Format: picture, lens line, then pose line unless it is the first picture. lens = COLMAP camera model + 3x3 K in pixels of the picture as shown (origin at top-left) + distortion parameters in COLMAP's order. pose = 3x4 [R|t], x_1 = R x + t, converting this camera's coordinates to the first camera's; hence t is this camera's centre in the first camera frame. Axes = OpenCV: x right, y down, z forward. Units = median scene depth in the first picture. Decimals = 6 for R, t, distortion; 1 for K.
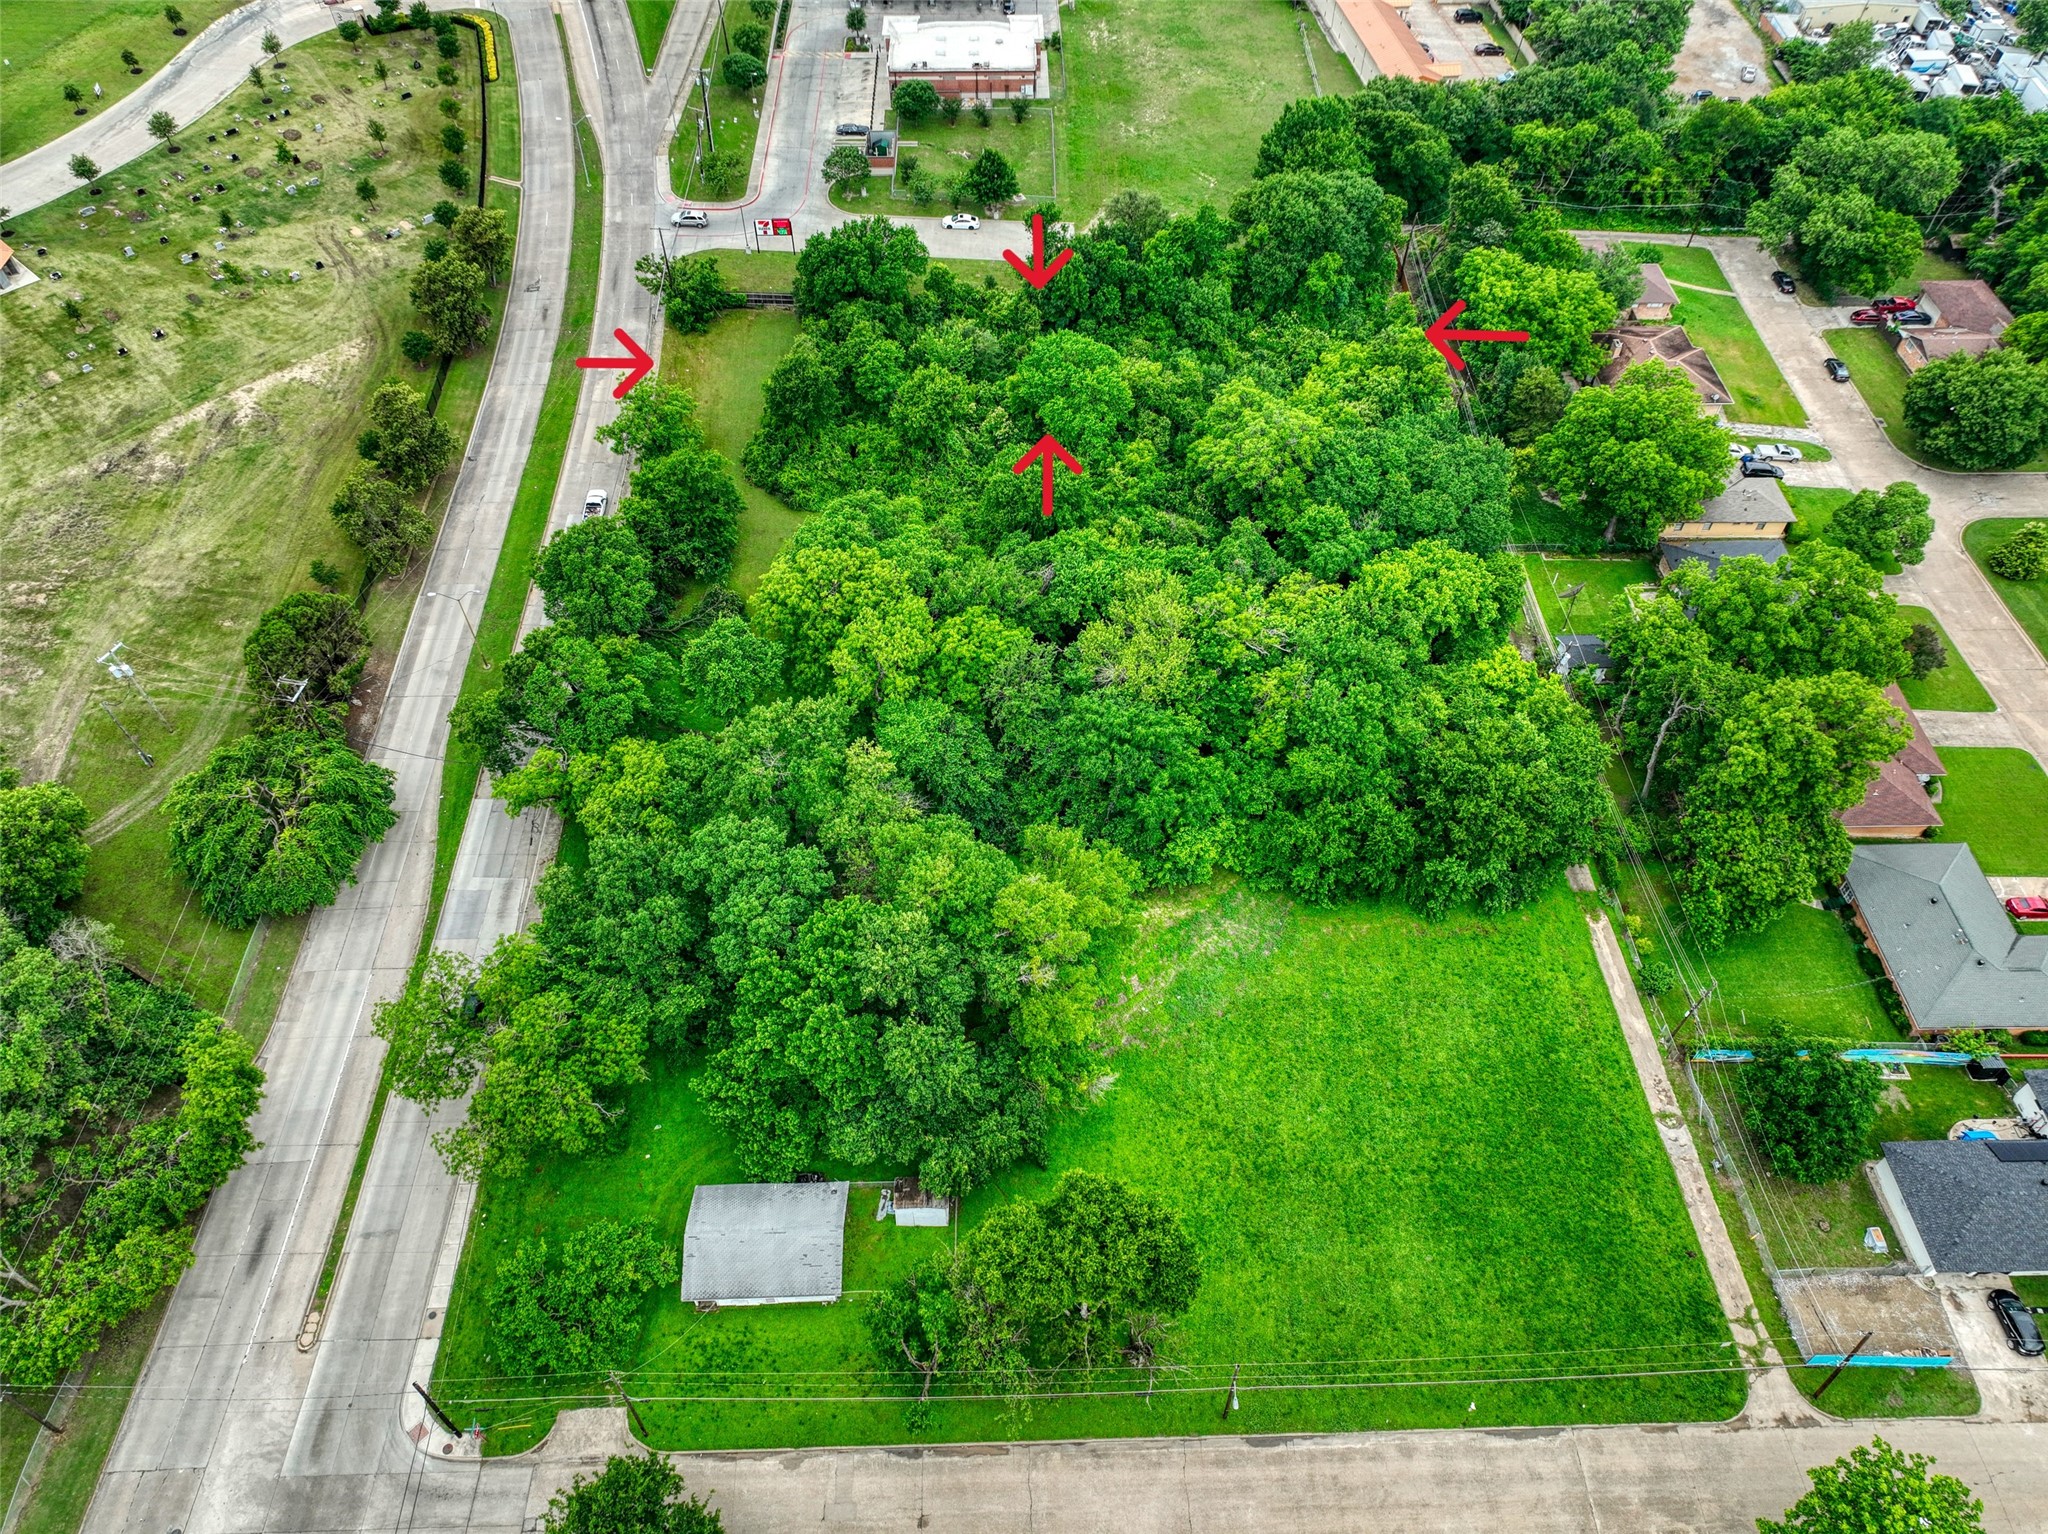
lens RADIAL K [[1401.9, 0, 1024.0], [0, 1401.9, 767.0], [0, 0, 1]] dist [-0.004767, 0.020972]
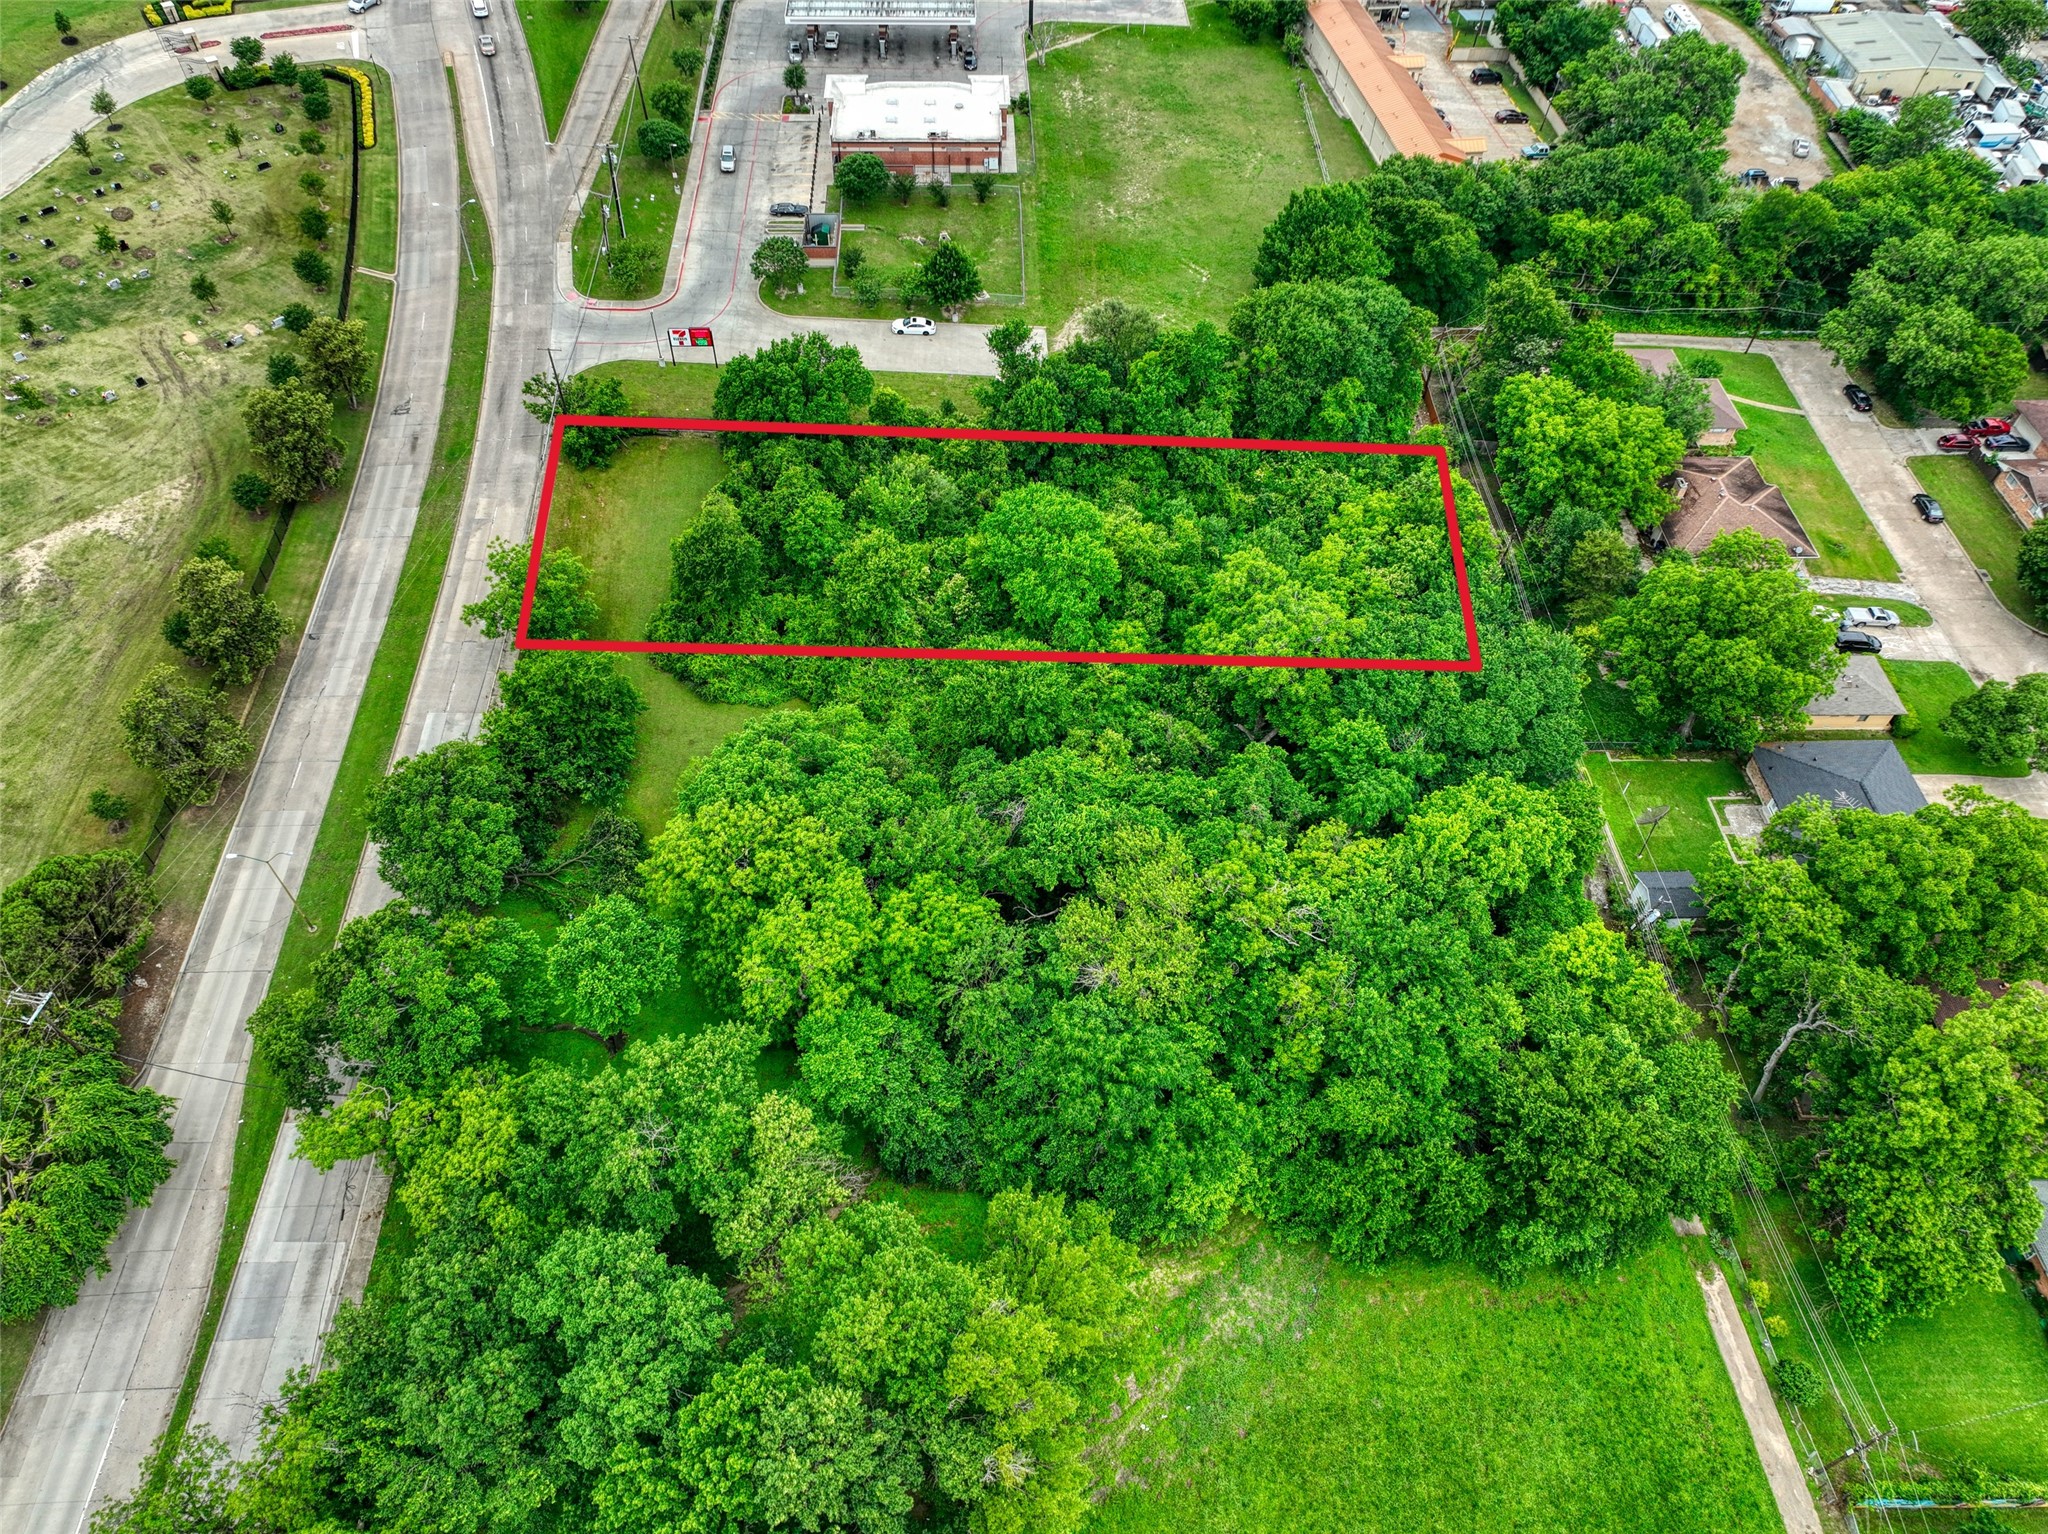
lens RADIAL K [[1401.9, 0, 1024.0], [0, 1401.9, 767.0], [0, 0, 1]] dist [-0.004767, 0.020972]
pose [[0.999694, -0.001309, 0.024683, 0.000820], [0.001285, 0.999999, 0.000970, -0.139335], [-0.024684, -0.000938, 0.999695, 0.165519]]
